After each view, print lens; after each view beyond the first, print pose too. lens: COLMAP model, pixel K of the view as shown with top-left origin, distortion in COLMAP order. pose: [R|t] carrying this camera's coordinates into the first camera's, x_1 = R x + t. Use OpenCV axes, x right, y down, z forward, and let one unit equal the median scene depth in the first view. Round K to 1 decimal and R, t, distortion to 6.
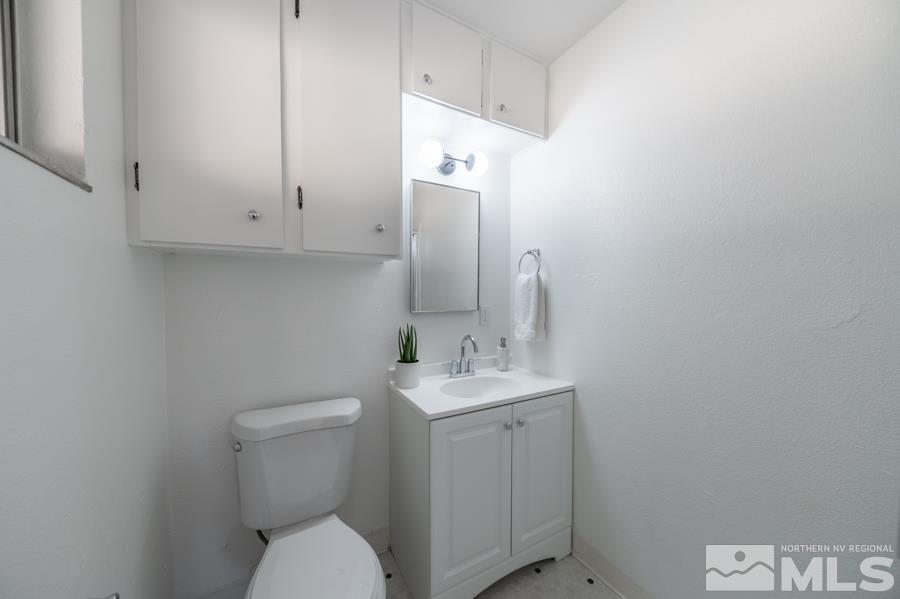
lens RADIAL K [[312.8, 0, 454.5], [0, 312.8, 300.3], [0, 0, 1]] dist [-0.000210, -0.000044]
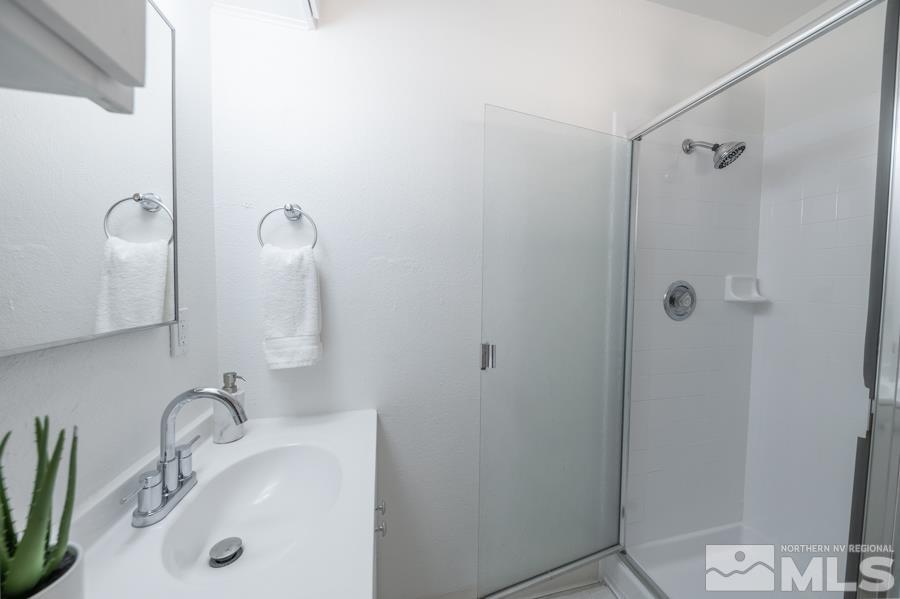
lens RADIAL K [[312.8, 0, 453.3], [0, 312.8, 297.0], [0, 0, 1]] dist [-0.000210, -0.000044]
pose [[0.237181, -0.031158, 0.970966, -0.249643], [-0.011455, 0.999326, 0.034866, -0.019250], [-0.971398, -0.019392, 0.236664, 0.594573]]
